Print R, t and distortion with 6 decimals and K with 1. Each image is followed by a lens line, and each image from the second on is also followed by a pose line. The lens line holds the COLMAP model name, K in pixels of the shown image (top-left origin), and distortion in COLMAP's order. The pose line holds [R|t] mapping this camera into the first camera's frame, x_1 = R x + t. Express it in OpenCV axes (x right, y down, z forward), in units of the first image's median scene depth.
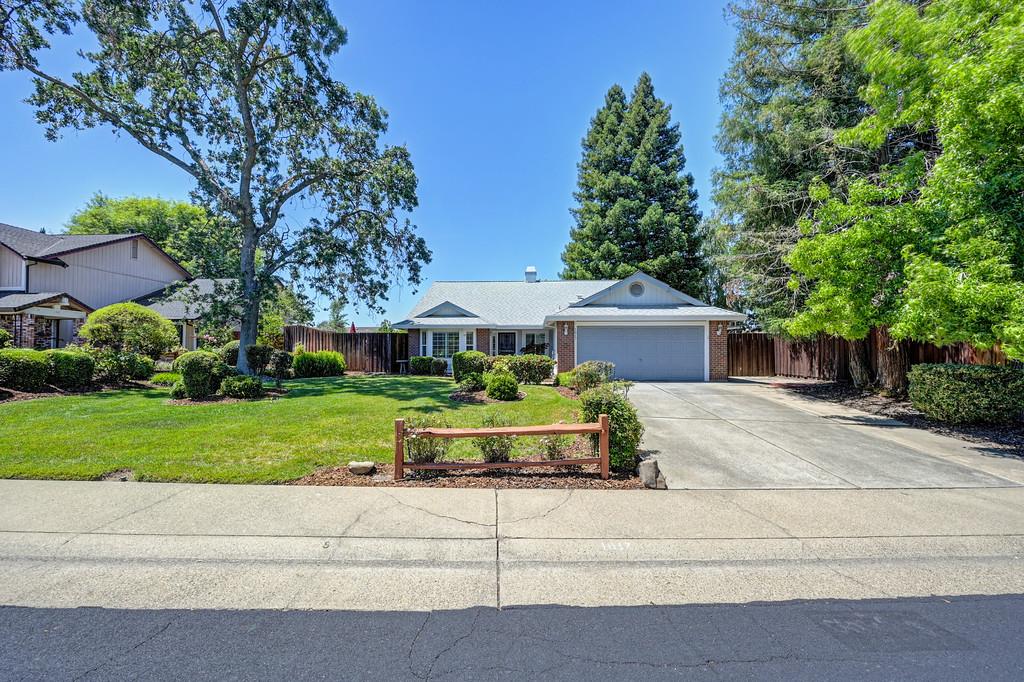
lens RADIAL K [[405.1, 0, 515.2], [0, 405.1, 343.4], [0, 0, 1]] dist [-0.001280, -0.000097]
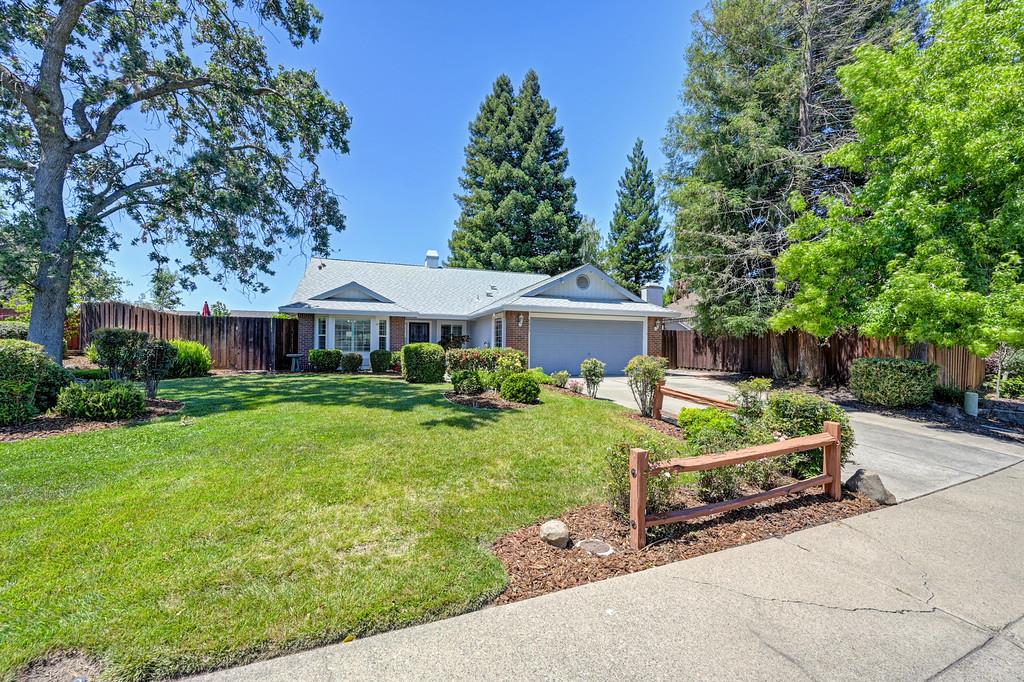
lens RADIAL K [[405.1, 0, 515.2], [0, 405.1, 343.4], [0, 0, 1]] dist [-0.001280, -0.000097]
pose [[0.925689, 0.011617, 0.378106, -0.204401], [-0.017452, 0.999776, 0.012009, 0.005355], [-0.377882, -0.017715, 0.925684, 0.144353]]
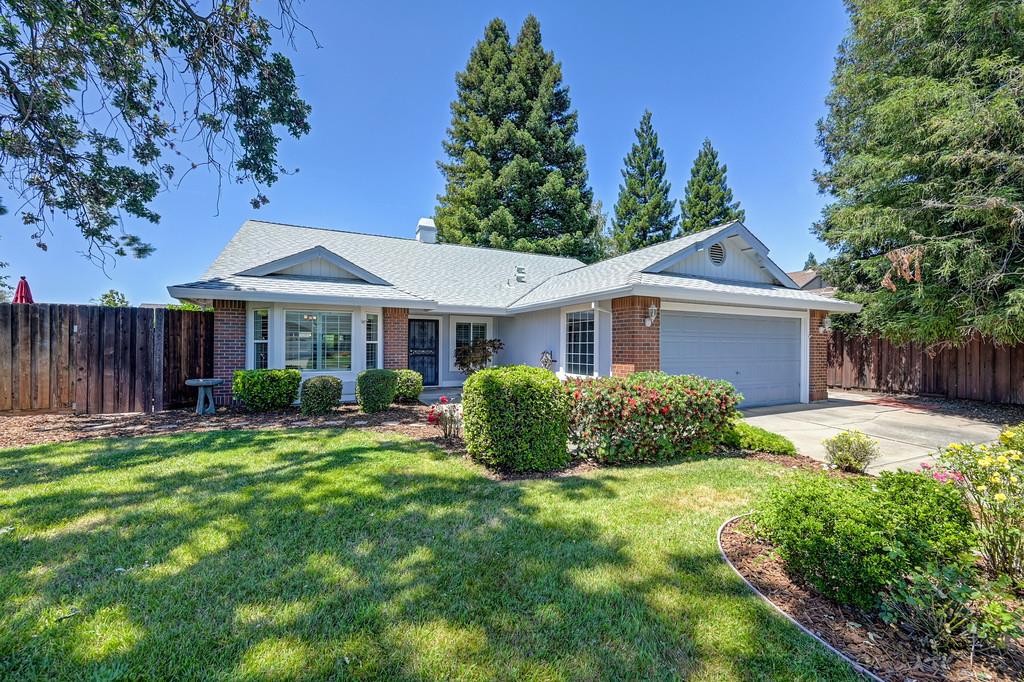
lens RADIAL K [[405.1, 0, 515.2], [0, 405.1, 343.4], [0, 0, 1]] dist [-0.001280, -0.000097]
pose [[0.880396, 0.008117, 0.474170, -0.224017], [-0.016483, 0.999773, 0.013490, -0.003940], [-0.473953, -0.019692, 0.880330, 0.574689]]
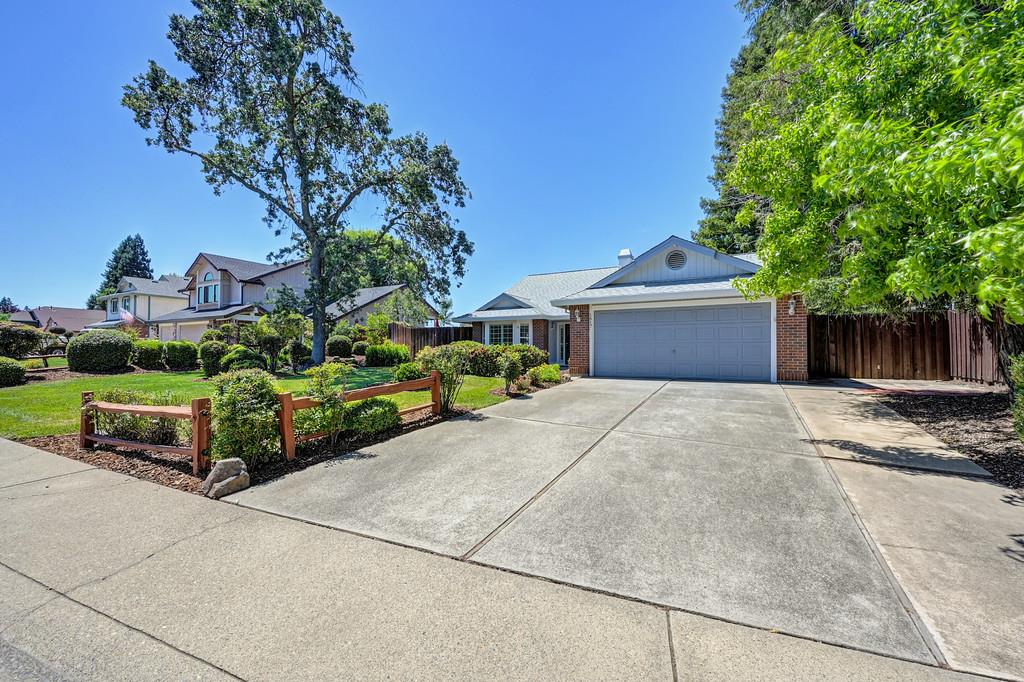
lens RADIAL K [[405.1, 0, 515.2], [0, 405.1, 343.4], [0, 0, 1]] dist [-0.001280, -0.000097]
pose [[0.893774, -0.007395, -0.448456, 0.345436], [0.008562, 0.999963, 0.000575, 0.020311], [0.448435, -0.004353, 0.893805, 0.162024]]
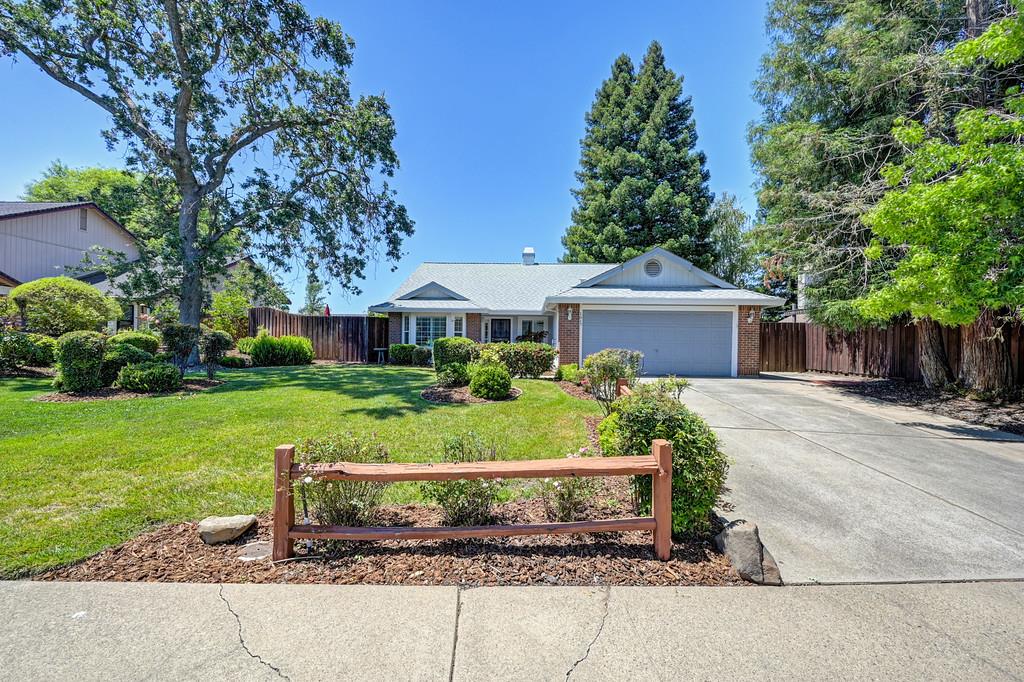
lens RADIAL K [[407.0, 0, 515.3], [0, 407.0, 342.9], [0, 0, 1]] dist [-0.000464, -0.000135]
pose [[0.999852, 0.013805, 0.010290, 0.003476], [-0.014007, 0.999706, 0.019793, 0.010298], [-0.010013, -0.019934, 0.999751, 0.134125]]
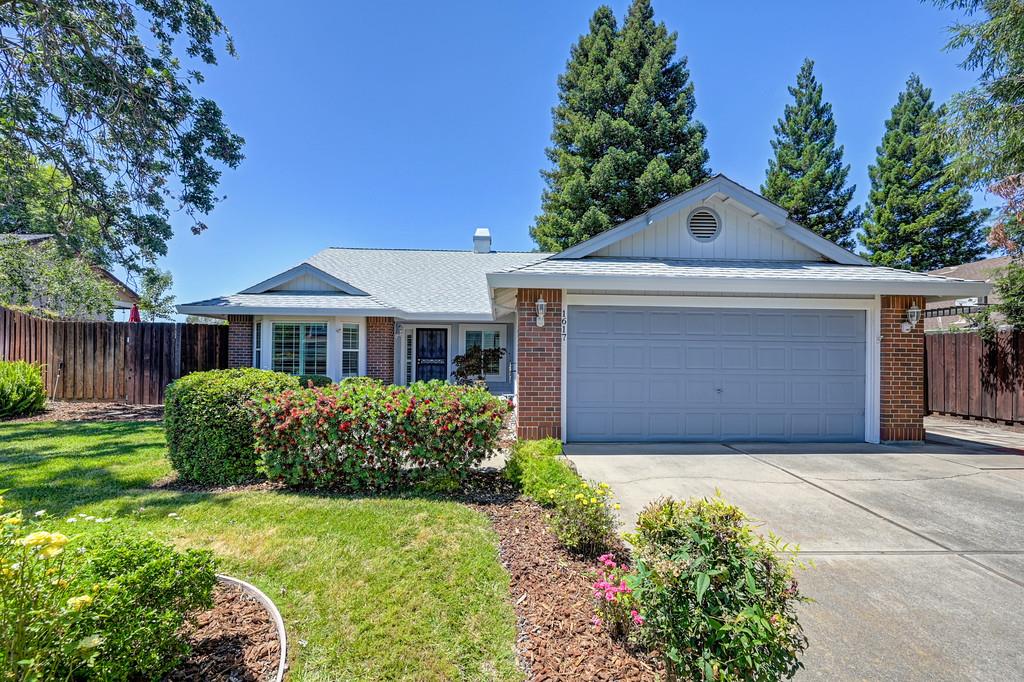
lens RADIAL K [[411.5, 0, 517.9], [0, 411.5, 353.8], [0, 0, 1]] dist [-0.001916, -0.000153]
pose [[0.995936, 0.010222, 0.089479, 0.061290], [-0.011368, 0.999860, 0.012309, 0.000254], [-0.089340, -0.013276, 0.995913, 0.542788]]
